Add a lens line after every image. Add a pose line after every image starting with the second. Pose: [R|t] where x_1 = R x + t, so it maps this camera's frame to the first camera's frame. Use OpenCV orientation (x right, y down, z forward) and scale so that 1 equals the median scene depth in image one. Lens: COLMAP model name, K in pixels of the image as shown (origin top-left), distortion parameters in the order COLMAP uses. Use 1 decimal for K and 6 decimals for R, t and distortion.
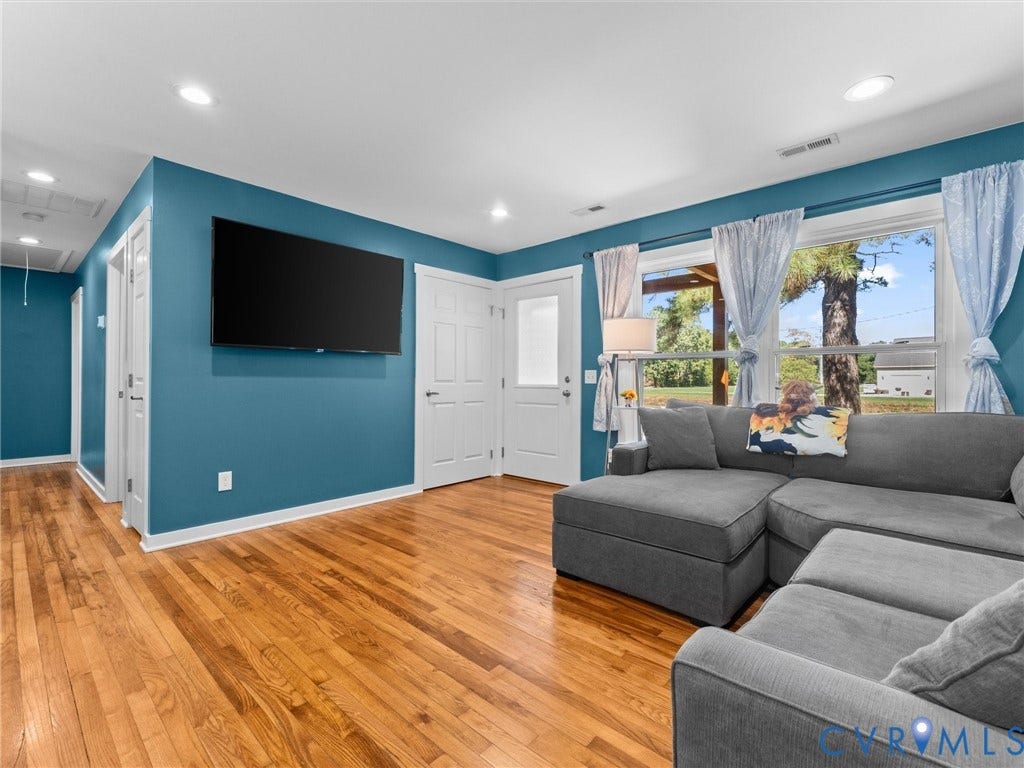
lens RADIAL K [[462.4, 0, 509.2], [0, 462.4, 380.9], [0, 0, 1]] dist [-0.001390, -0.000286]
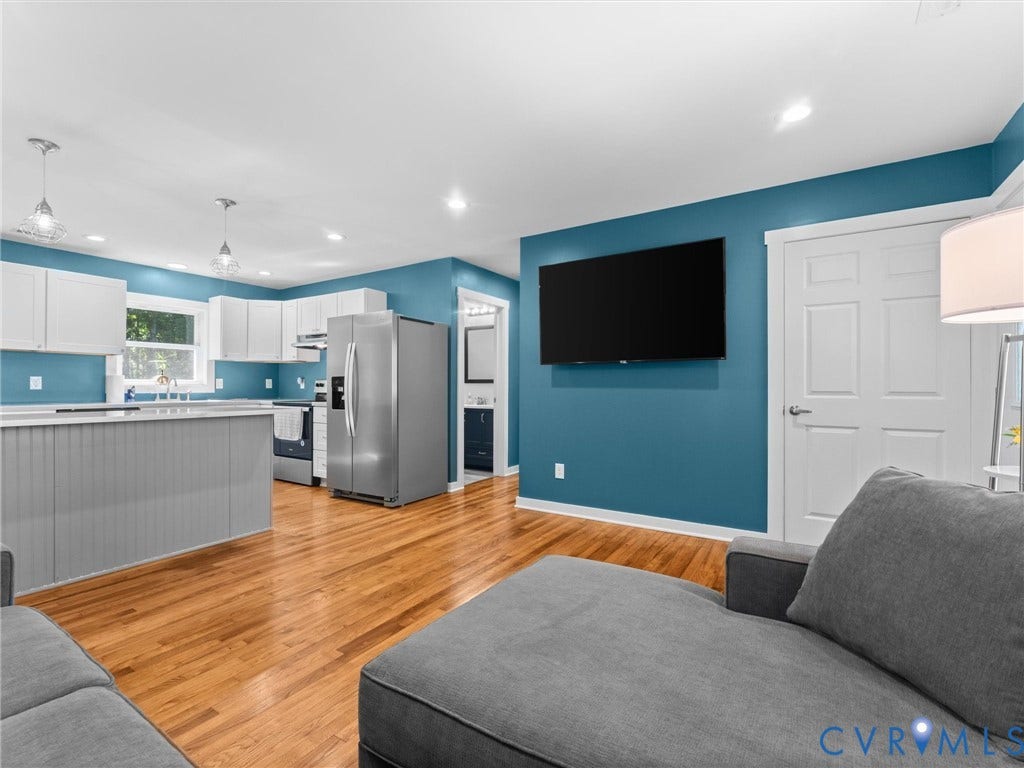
lens RADIAL K [[470.2, 0, 511.7], [0, 470.2, 384.8], [0, 0, 1]] dist [-0.002315, -0.001018]
pose [[0.175422, -0.005971, -0.984475, 0.664138], [-0.001217, 0.999980, -0.006282, -0.009981], [0.984493, 0.002300, 0.175412, 0.691043]]
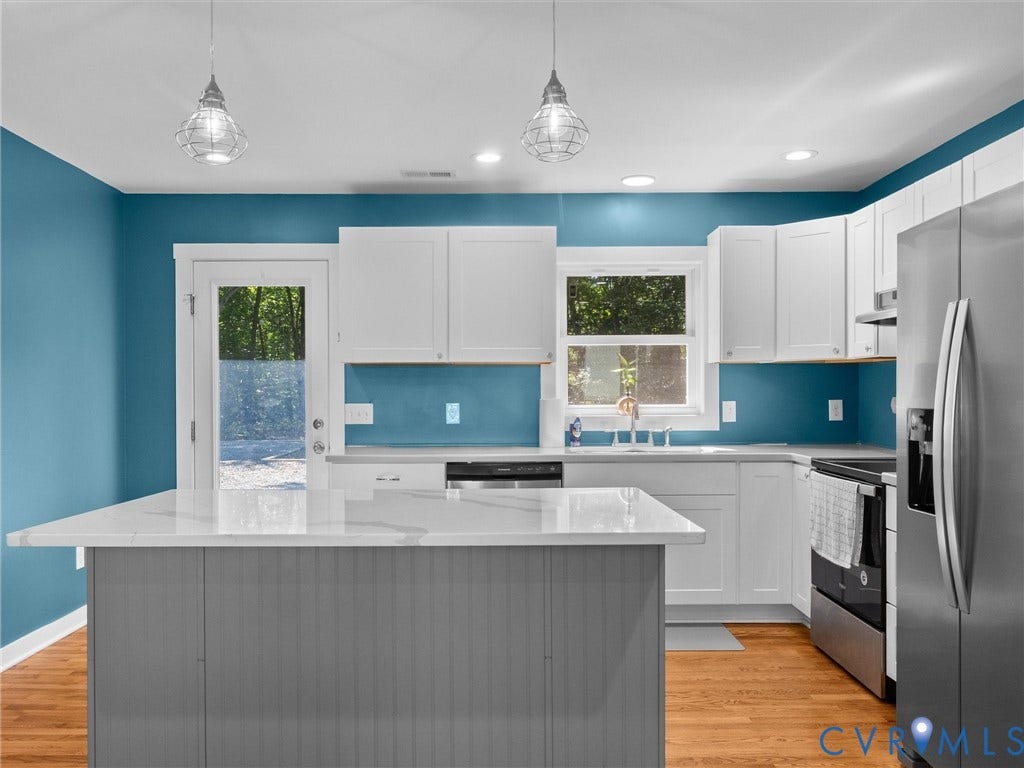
lens RADIAL K [[829.3, 0, 502.2], [0, 829.3, 396.9], [0, 0, 1]] dist [0.004062, 0.004508]
pose [[-0.734505, 0.004764, -0.678587, -0.026925], [0.002919, 0.999988, 0.003860, -0.063292], [0.678597, 0.000854, -0.734510, 0.743926]]
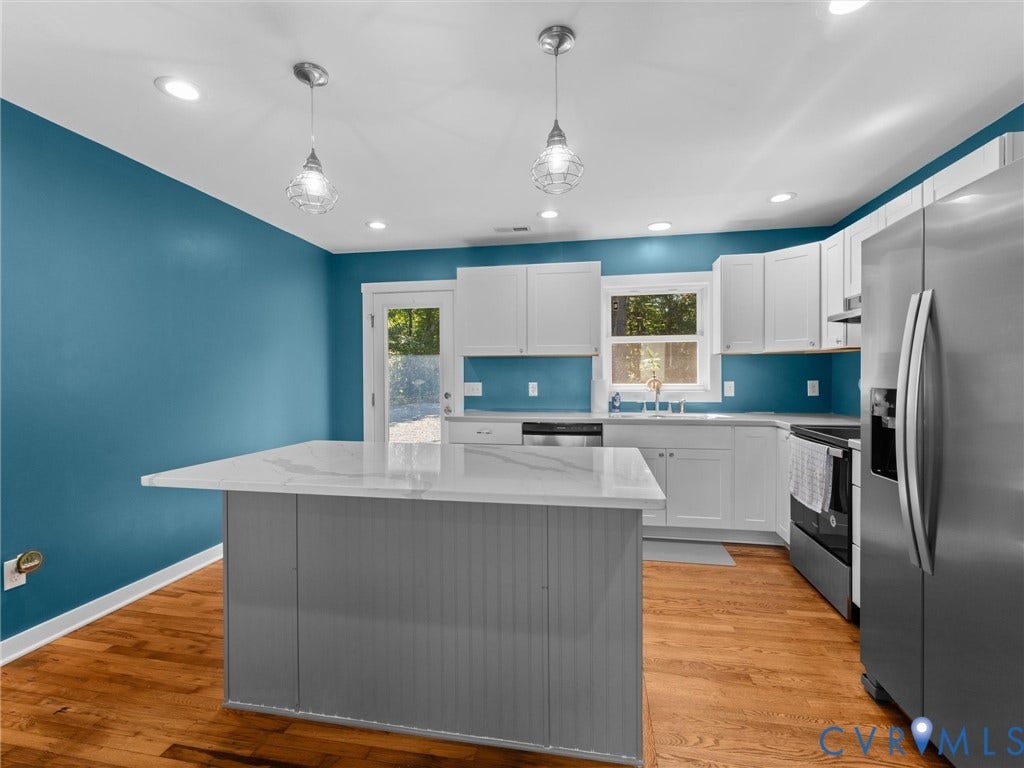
lens RADIAL K [[487.1, 0, 505.0], [0, 487.1, 378.7], [0, 0, 1]] dist [0.000226, -0.001123]
pose [[-0.851463, 0.004770, -0.524393, -0.239024], [0.003251, 0.999987, 0.003819, -0.061711], [0.524404, 0.001547, -0.851468, 0.664067]]
